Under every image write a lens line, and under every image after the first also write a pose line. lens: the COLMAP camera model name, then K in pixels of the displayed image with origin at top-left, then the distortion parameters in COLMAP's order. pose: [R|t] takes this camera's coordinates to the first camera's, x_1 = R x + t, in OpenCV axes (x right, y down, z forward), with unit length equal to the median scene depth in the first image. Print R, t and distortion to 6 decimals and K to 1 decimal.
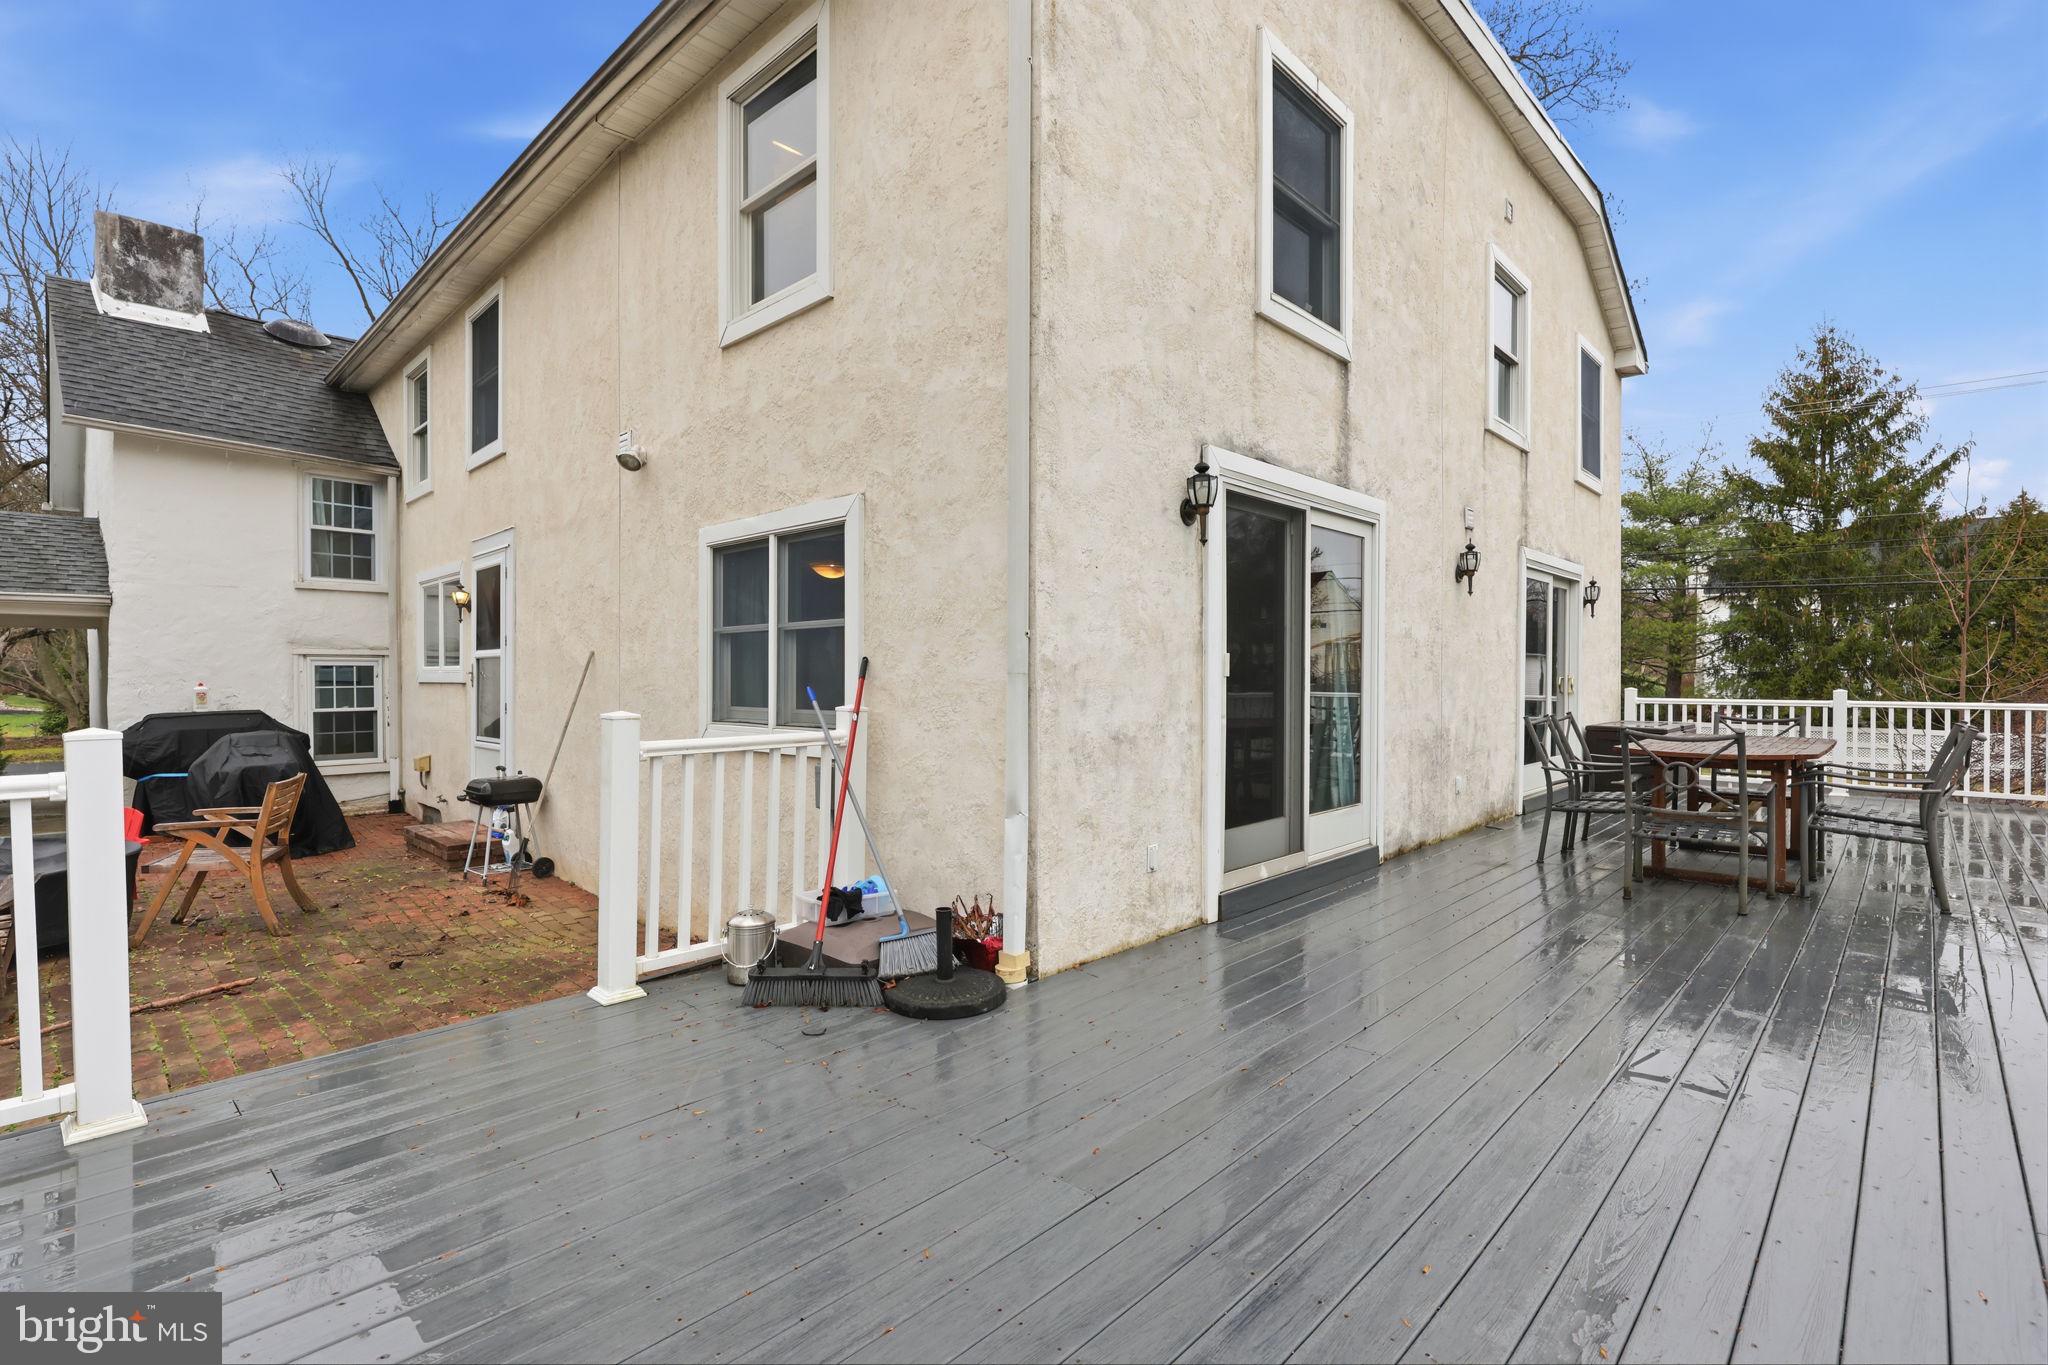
lens RADIAL K [[951.7, 0, 1009.7], [0, 951.7, 686.5], [0, 0, 1]] dist [0.002835, 0.000717]
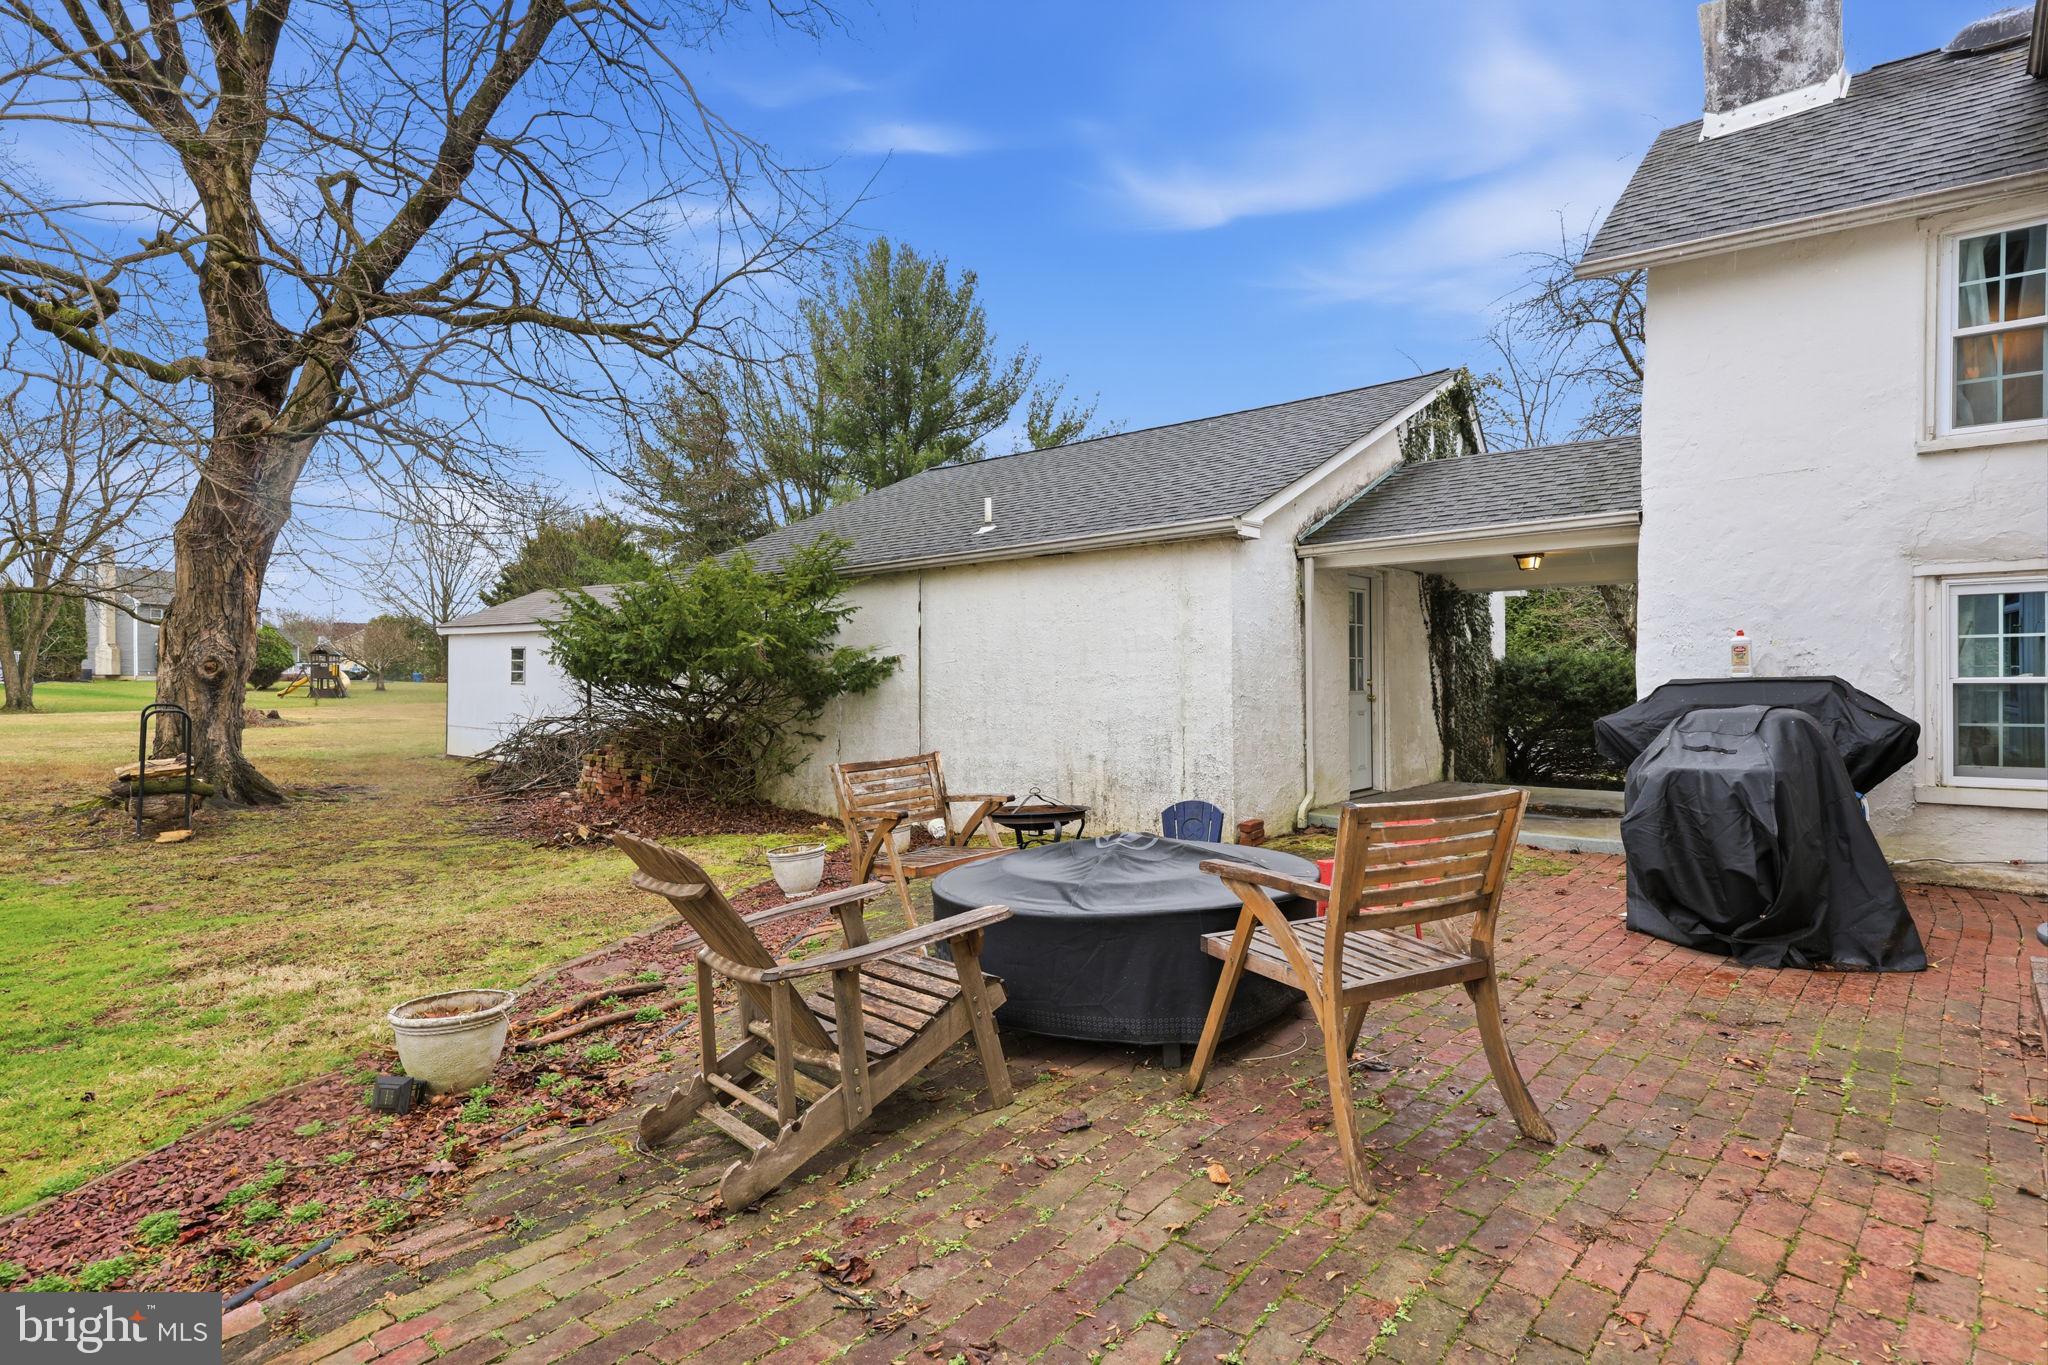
lens RADIAL K [[1050.4, 0, 1024.0], [0, 1050.4, 682.5], [0, 0, 1]] dist [-0.001185, -0.000366]
pose [[0.058917, 0.001334, -0.998262, -0.192888], [-0.007072, 0.999975, 0.000919, 0.030646], [0.998238, 0.007006, 0.058925, 0.476574]]
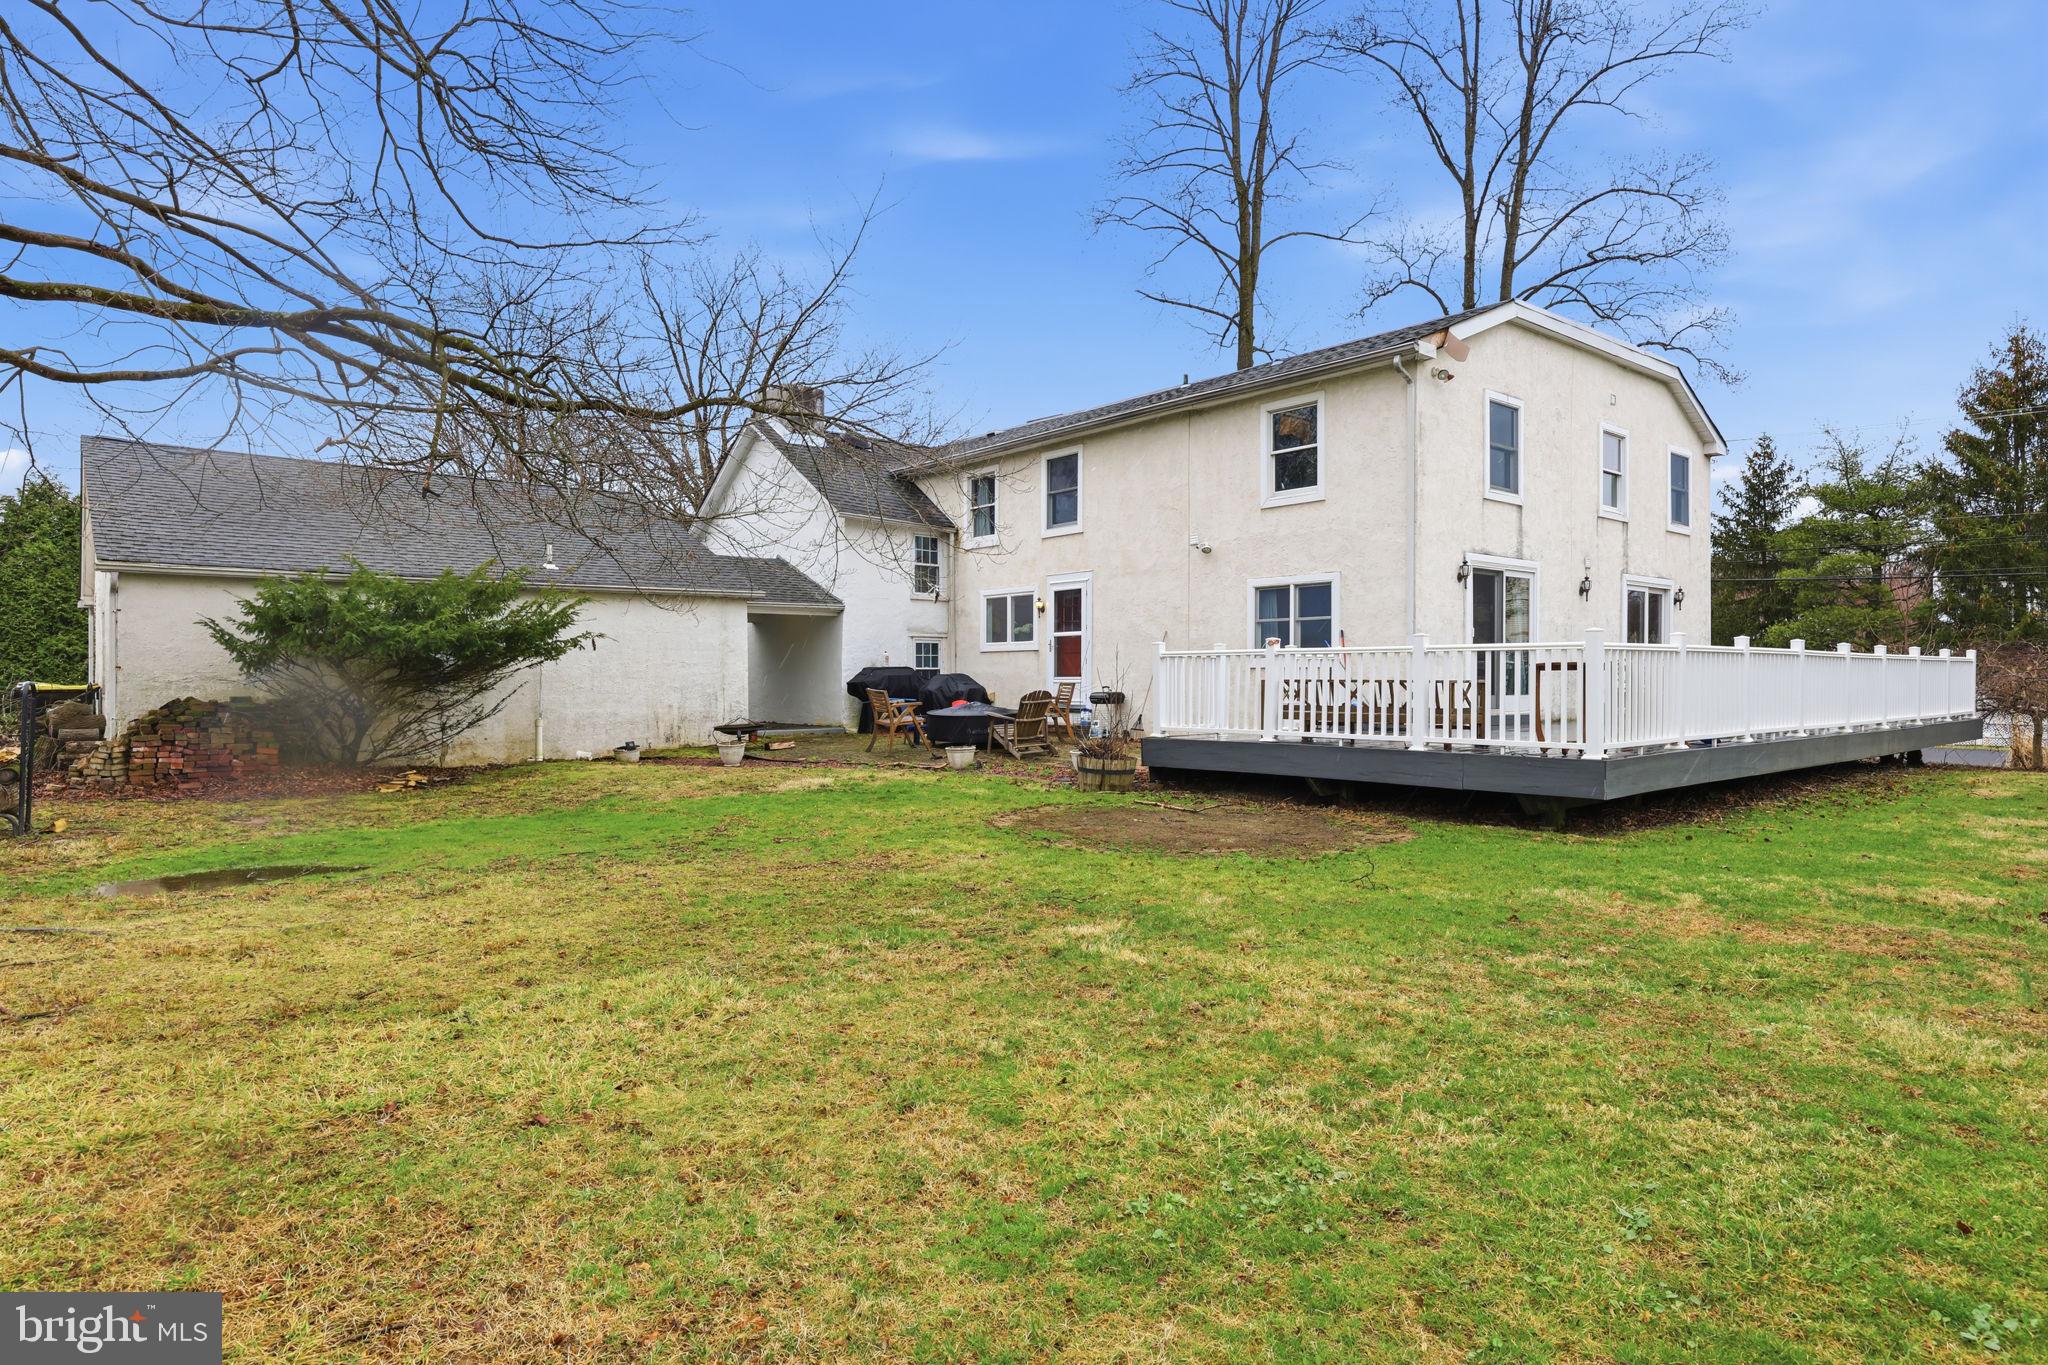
lens RADIAL K [[1150.6, 0, 991.1], [0, 1150.6, 689.6], [0, 0, 1]] dist [-0.000958, 0.001133]
pose [[0.993622, 0.001642, -0.112750, -0.368665], [-0.001503, 0.999998, 0.001316, 0.066142], [0.112752, -0.001138, 0.993622, -1.160240]]
